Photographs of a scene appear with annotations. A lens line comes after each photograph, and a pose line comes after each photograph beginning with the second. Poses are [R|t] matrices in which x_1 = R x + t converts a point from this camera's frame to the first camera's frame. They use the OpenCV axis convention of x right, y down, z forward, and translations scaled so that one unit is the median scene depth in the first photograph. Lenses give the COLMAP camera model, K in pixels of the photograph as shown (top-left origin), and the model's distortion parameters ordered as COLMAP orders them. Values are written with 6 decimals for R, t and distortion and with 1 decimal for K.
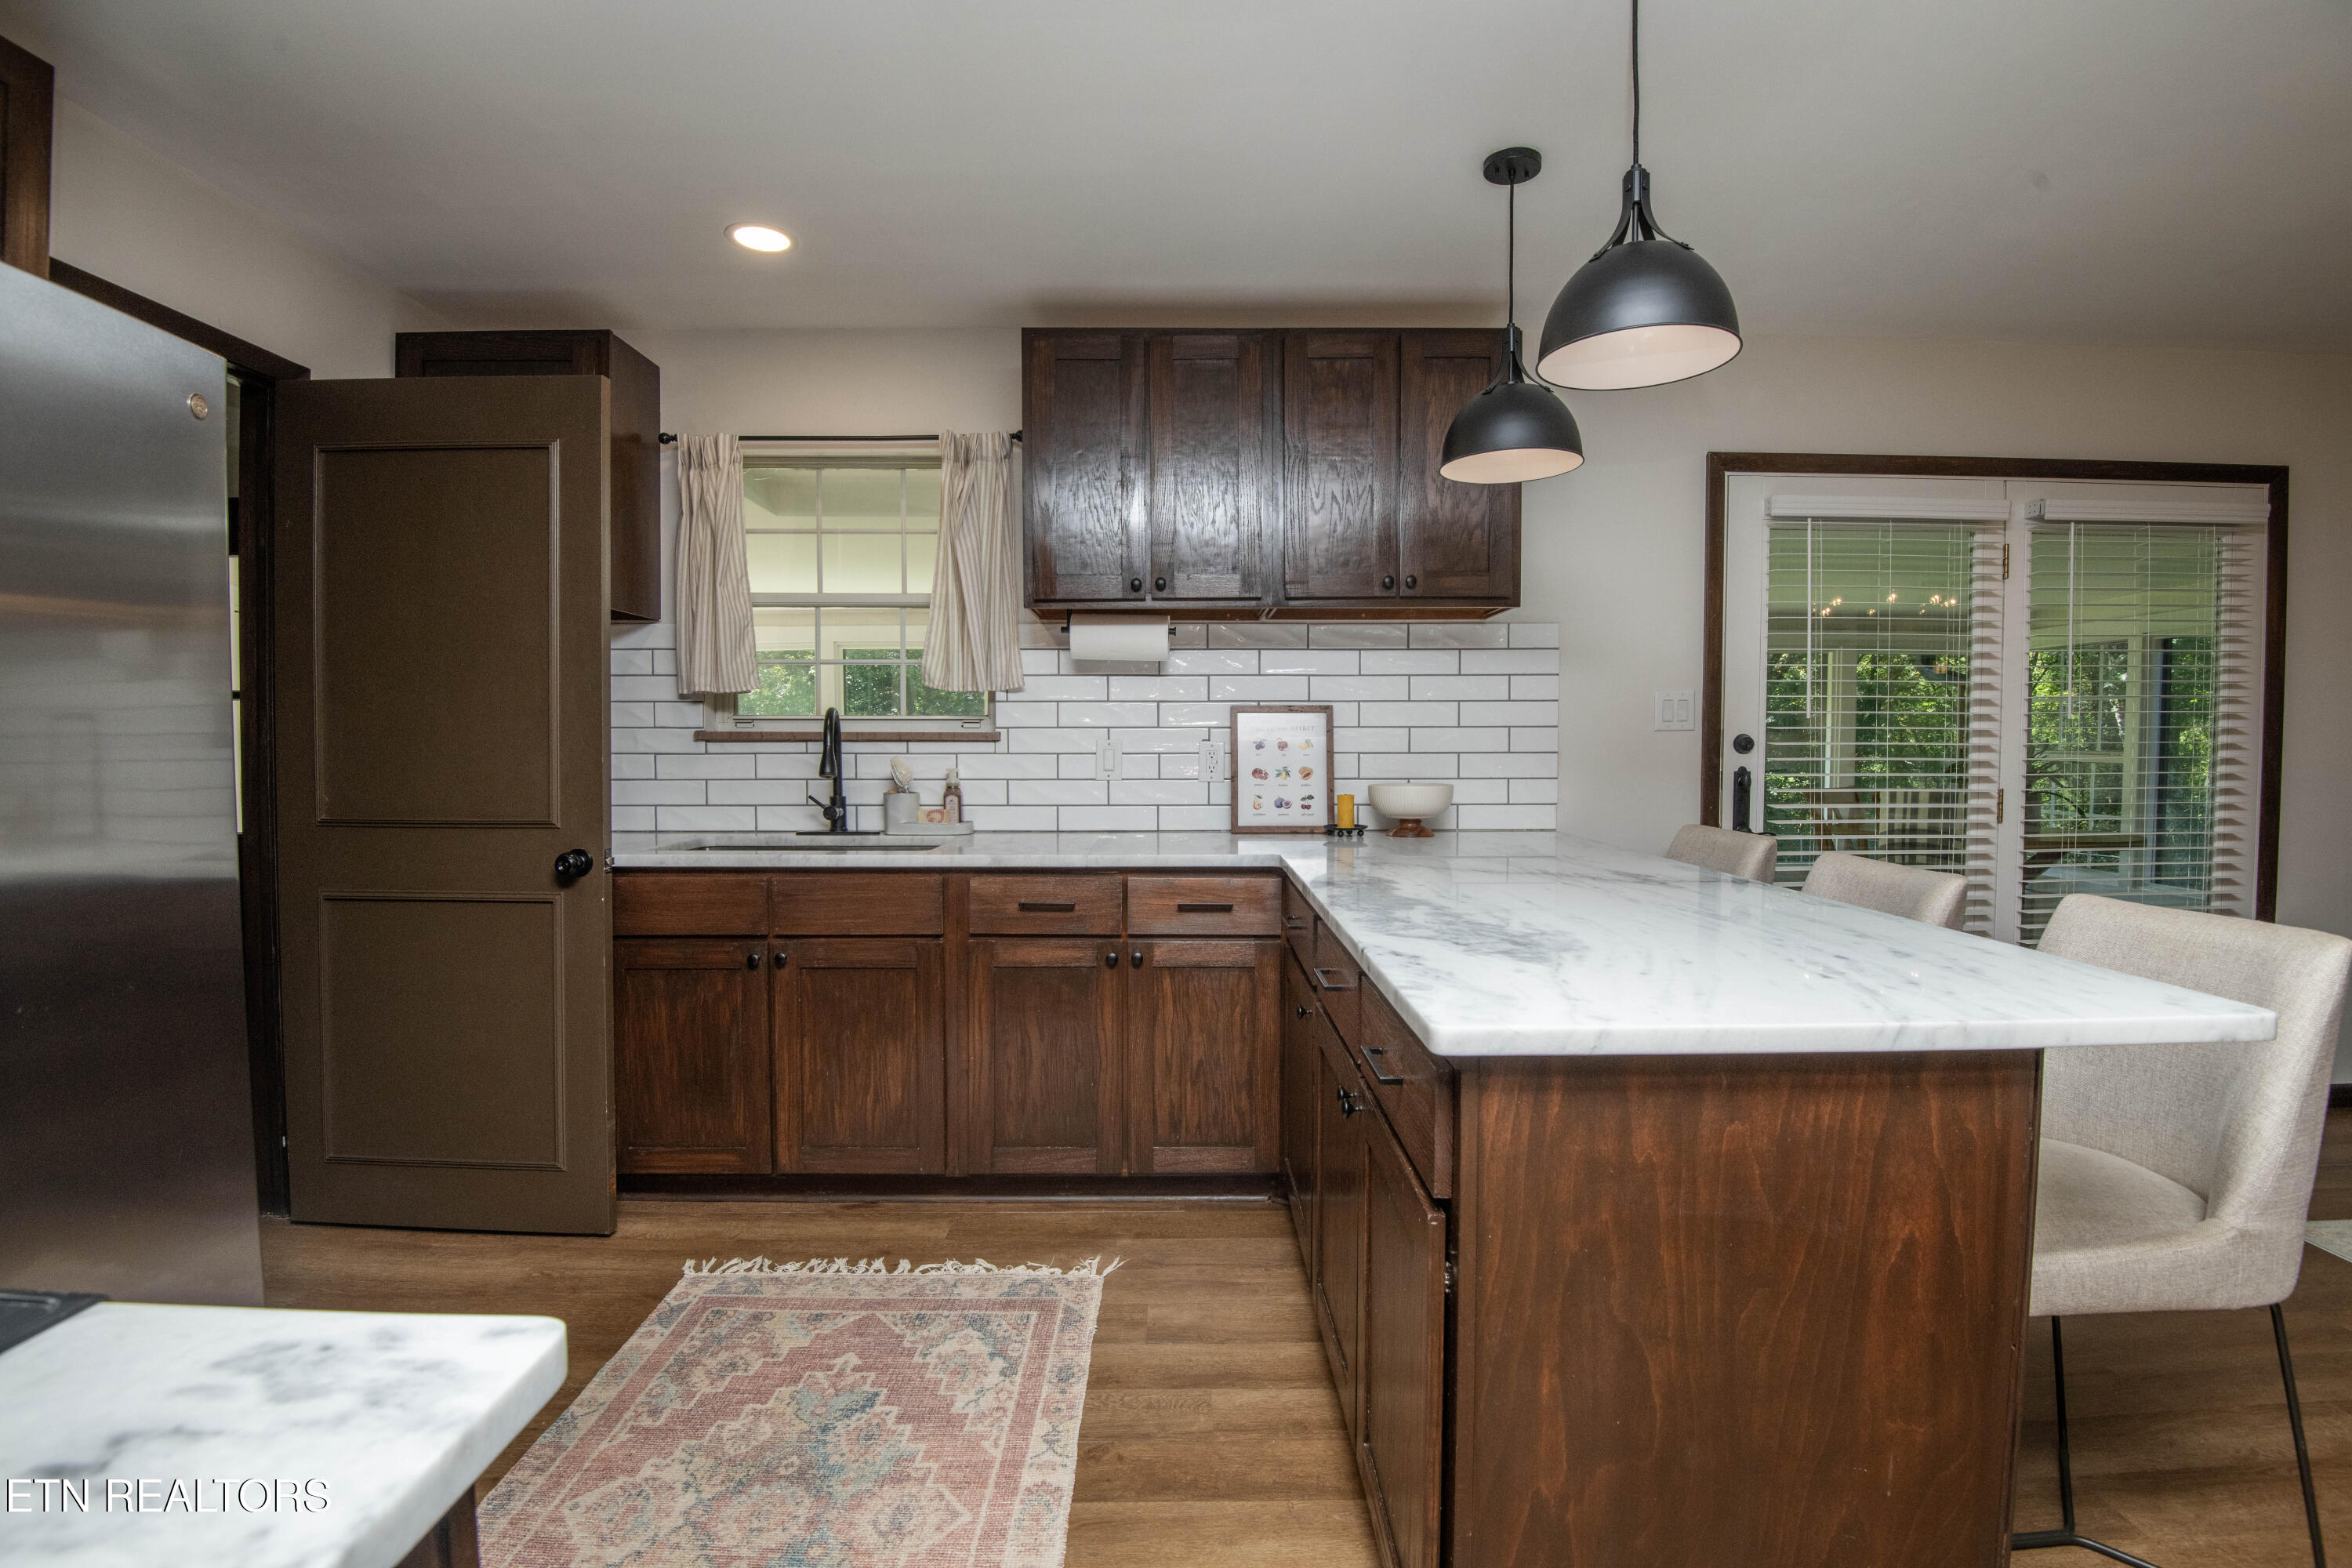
lens RADIAL K [[1087.7, 0, 1200.8], [0, 1087.7, 789.7], [0, 0, 1]] dist [-0.041481, -0.000243]
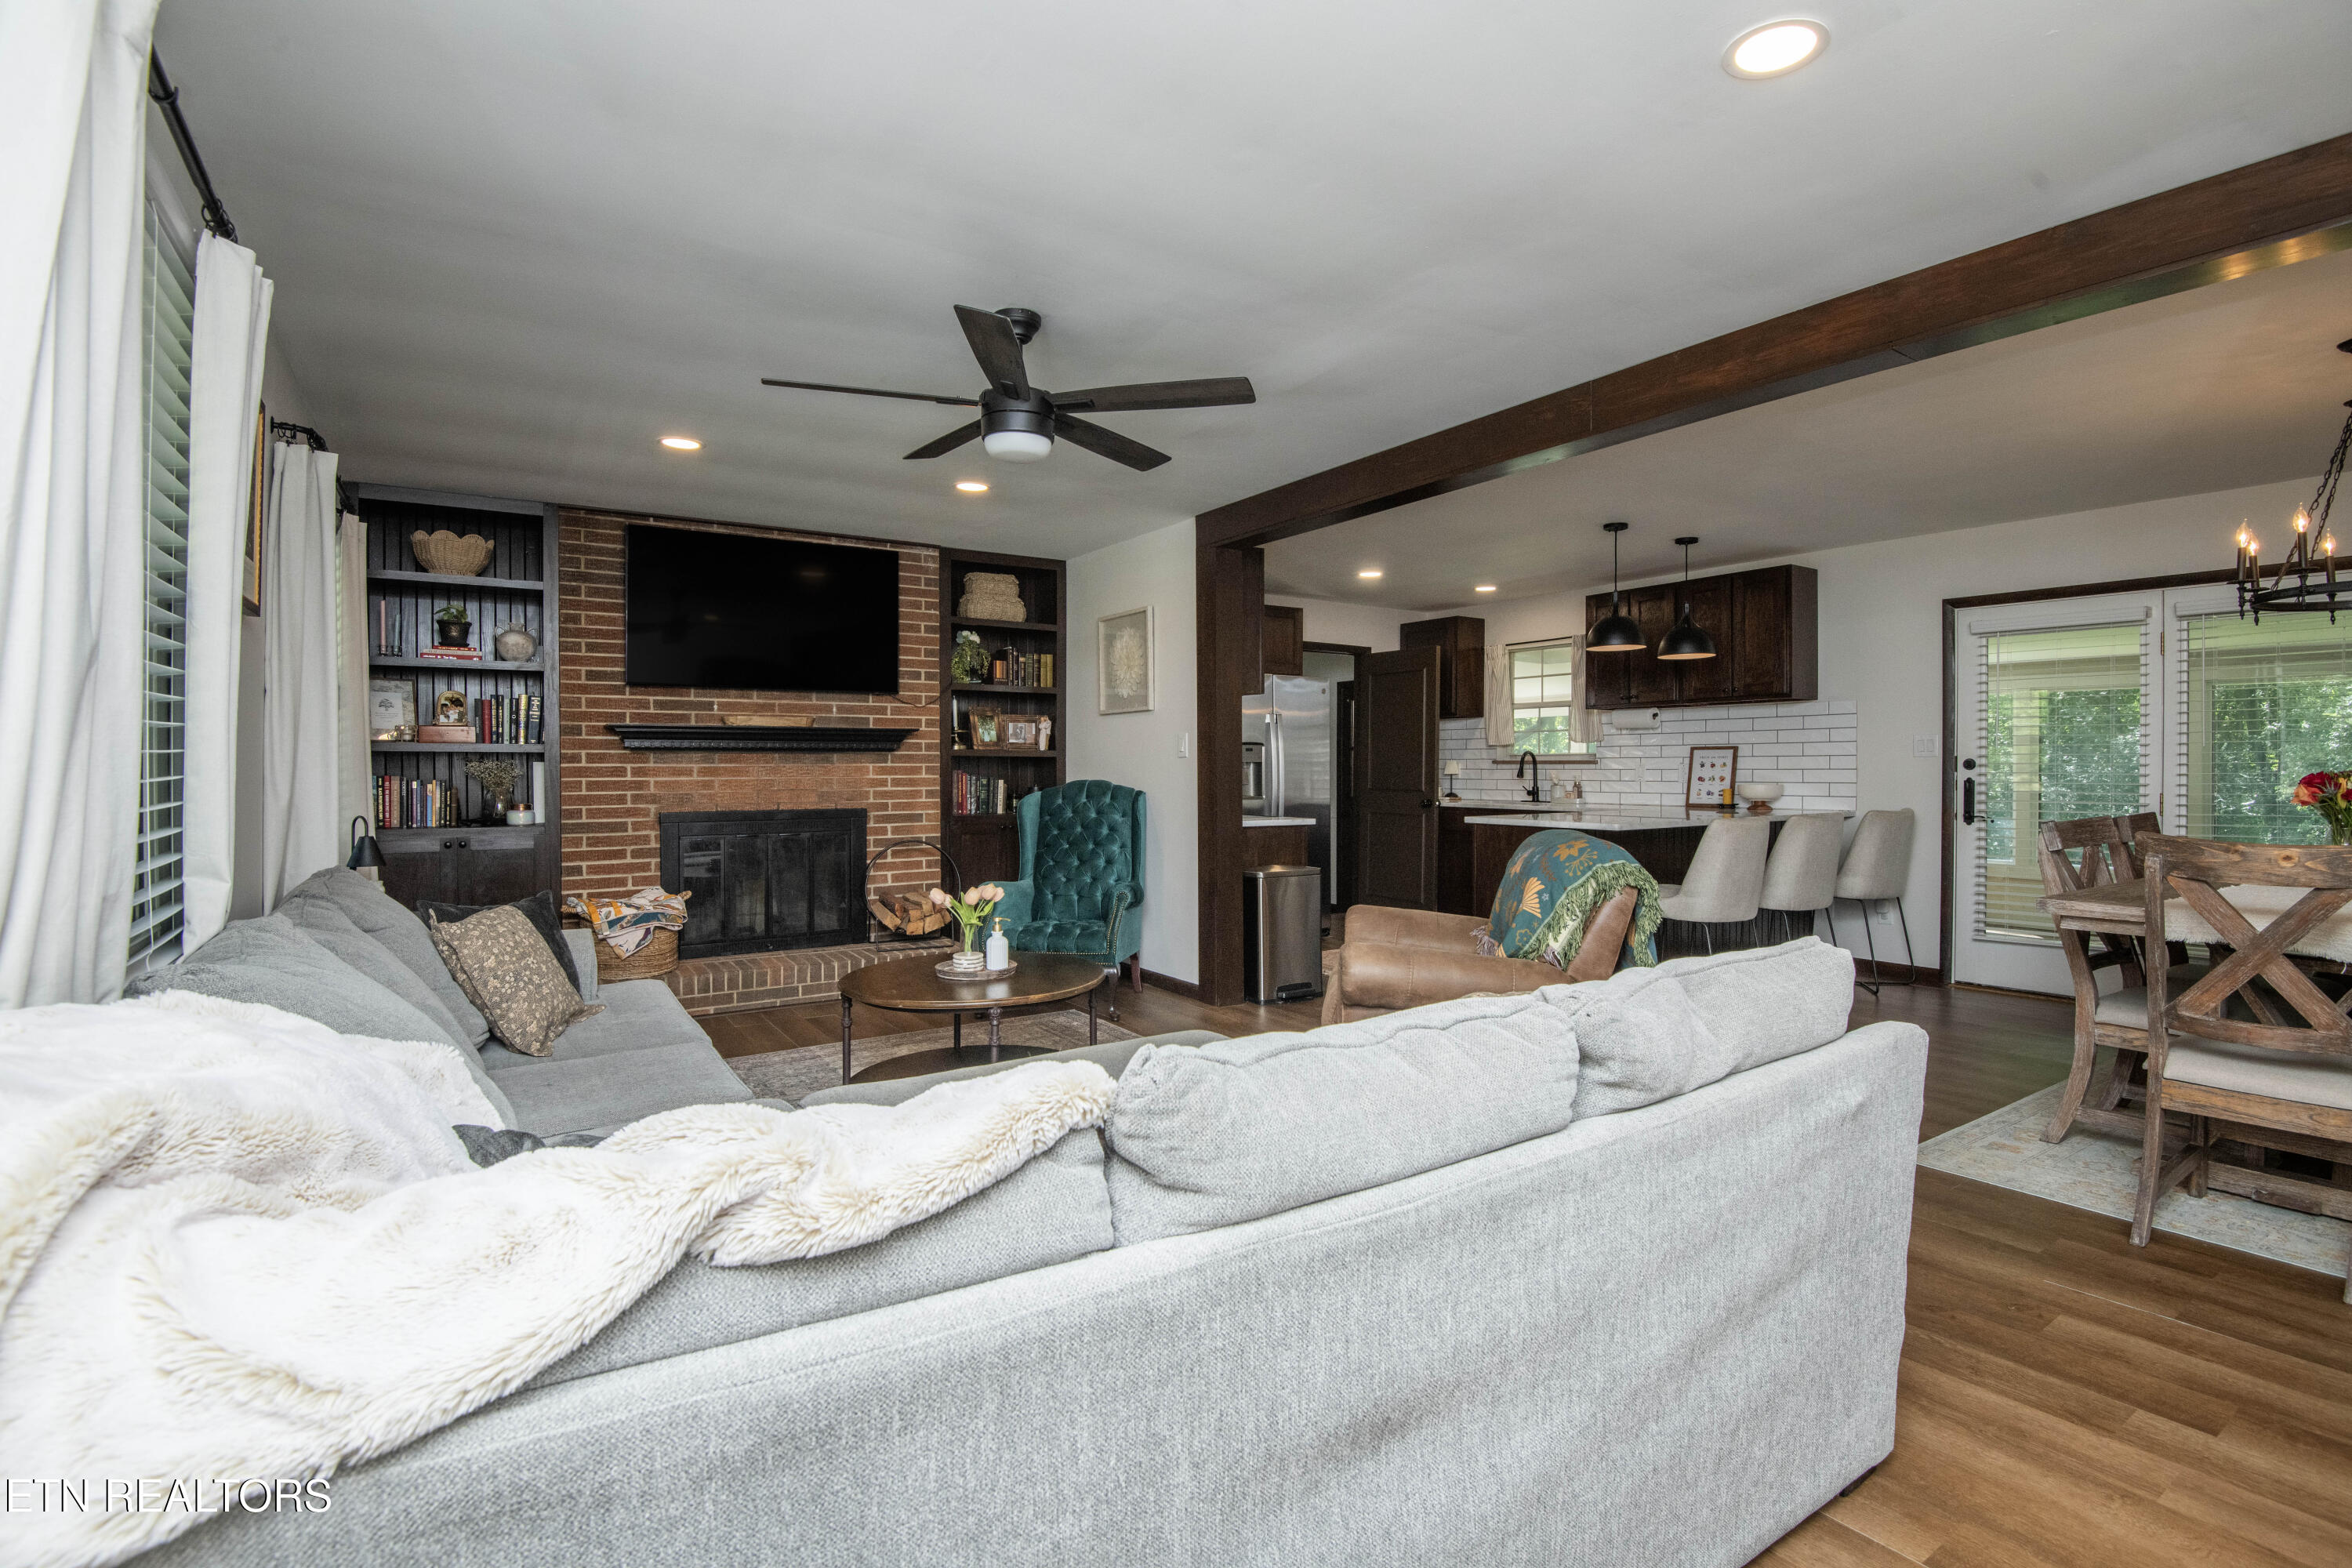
lens RADIAL K [[1101.5, 0, 1182.9], [0, 1101.5, 782.0], [0, 0, 1]] dist [-0.012818, -0.018046]
pose [[0.535010, 0.010807, -0.844776, 1.344267], [-0.036736, 0.999270, -0.010482, 0.051602], [0.844047, 0.036642, 0.535017, -1.018566]]
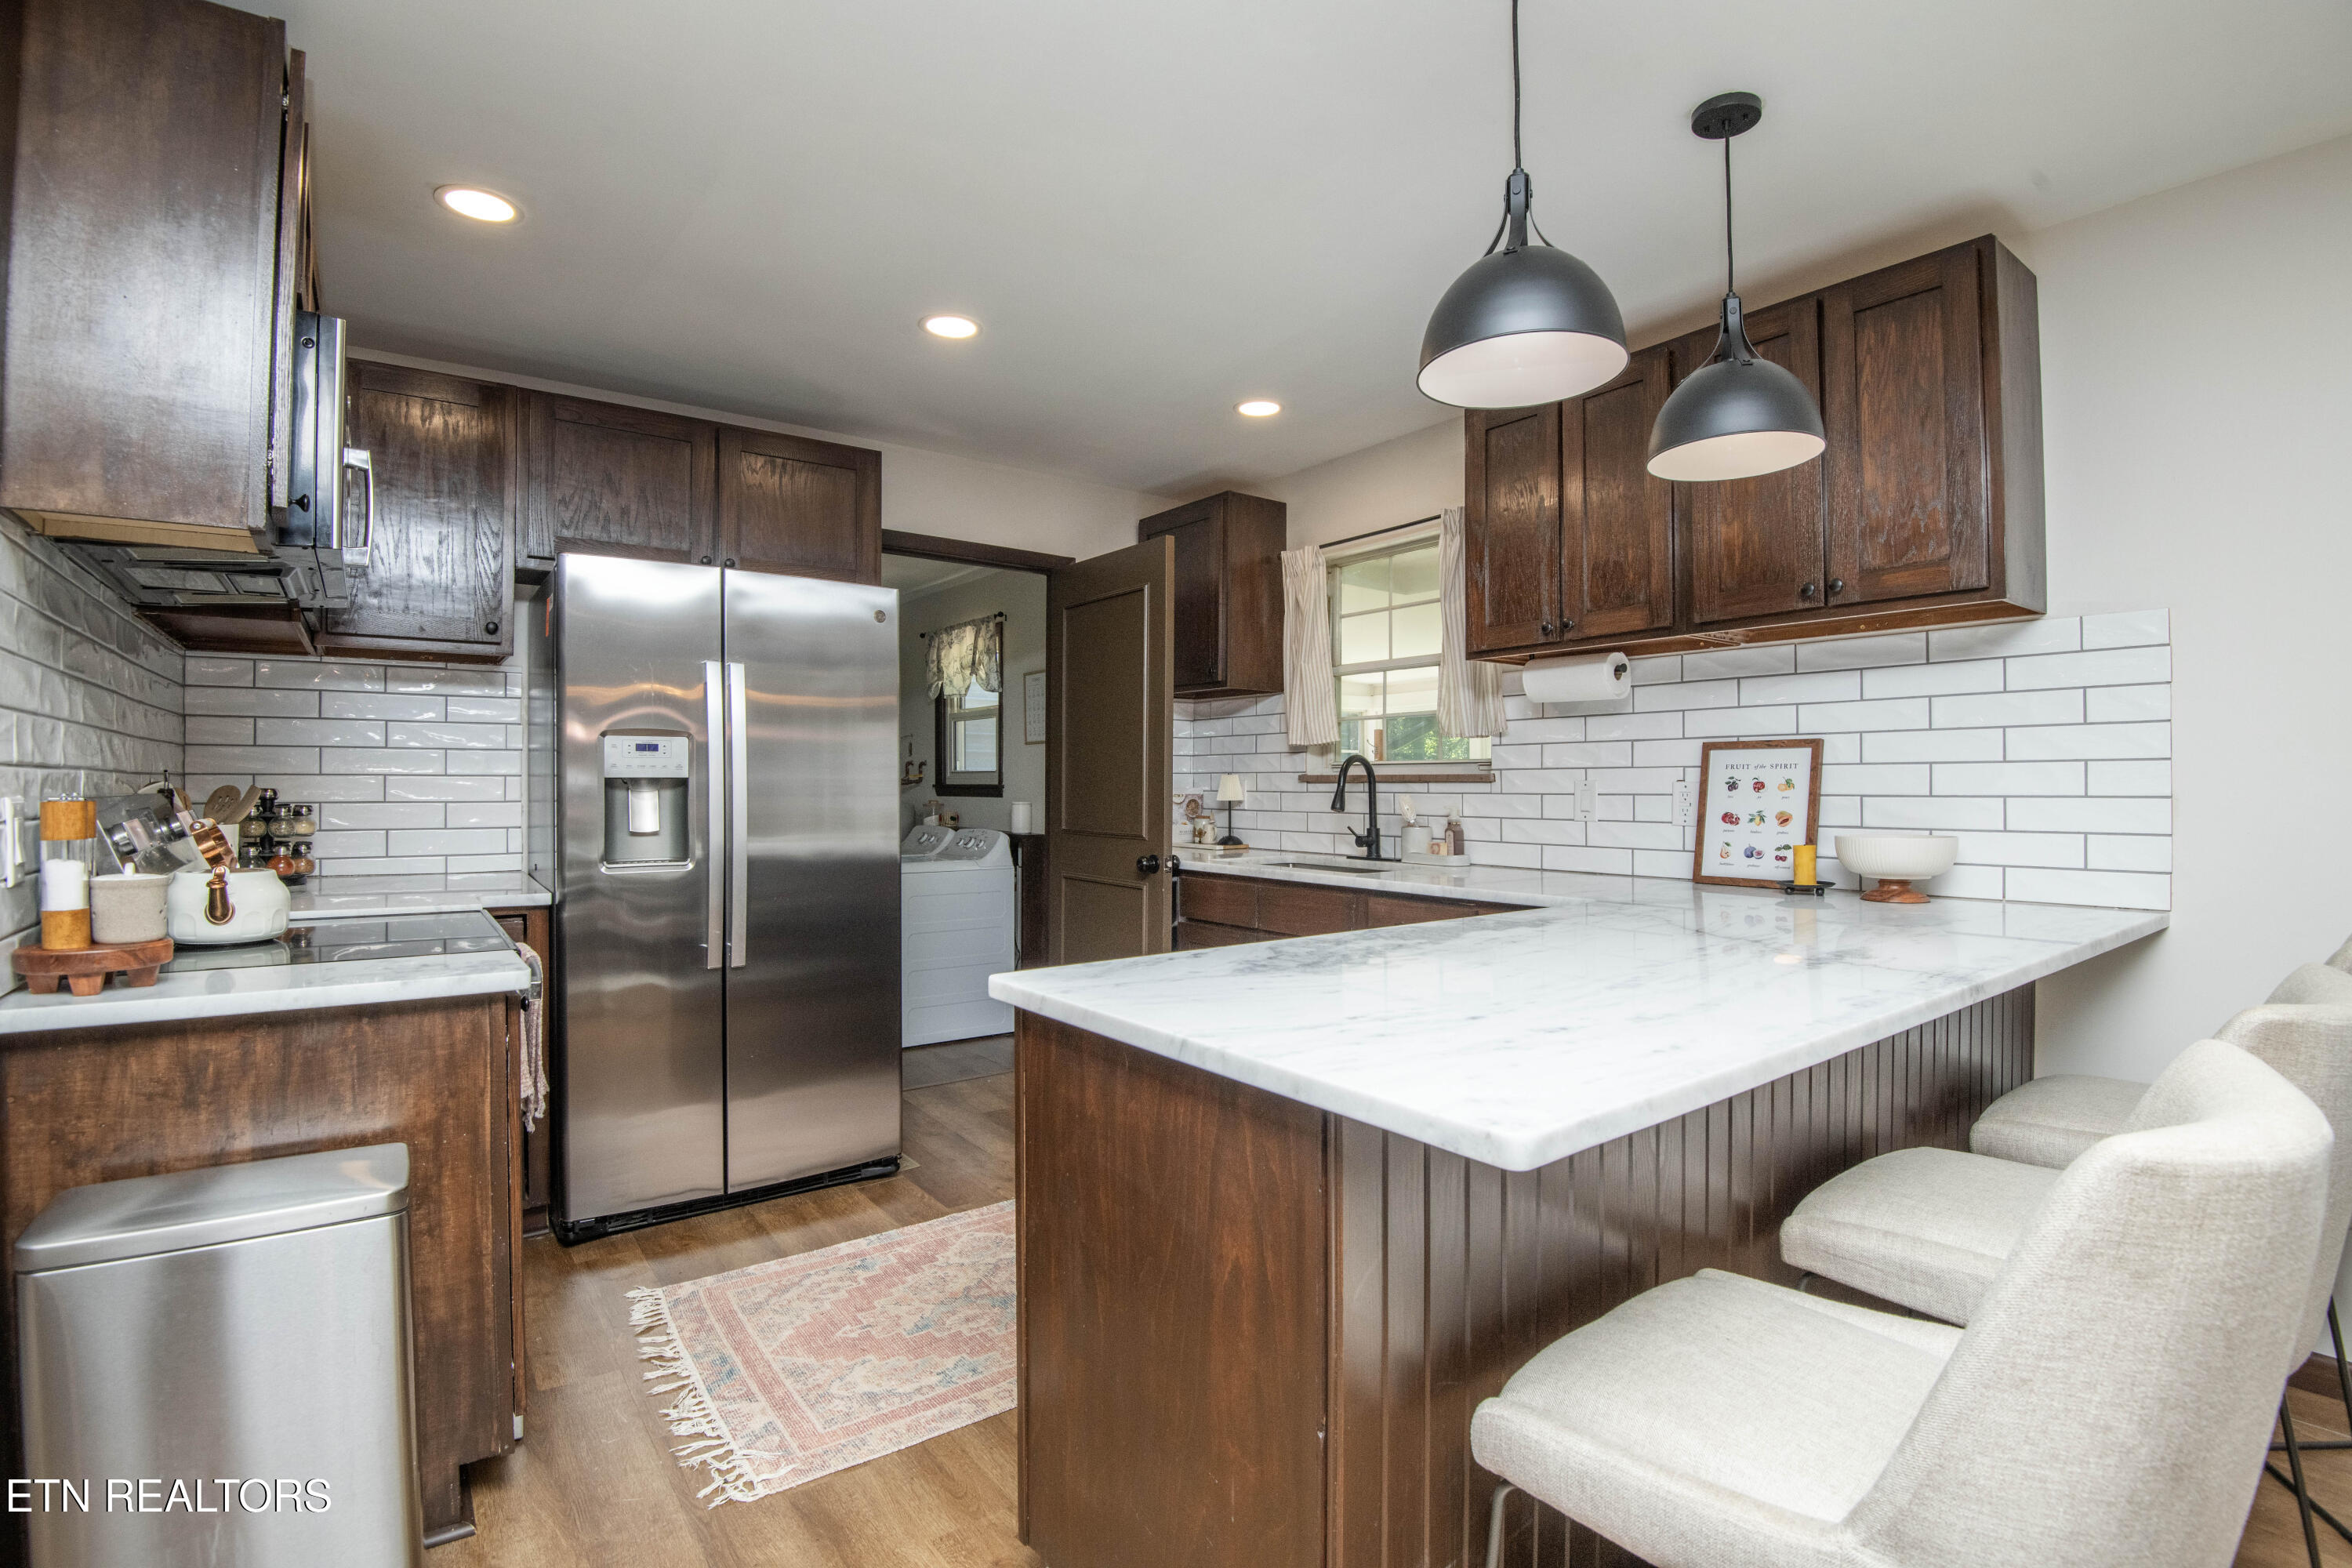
lens RADIAL K [[1101.5, 0, 1182.9], [0, 1101.5, 782.0], [0, 0, 1]] dist [-0.012818, -0.018046]
pose [[0.583396, -0.002623, -0.812184, 0.530756], [-0.034741, 0.998999, -0.028181, -0.003571], [0.811444, 0.044657, 0.582721, 0.111785]]
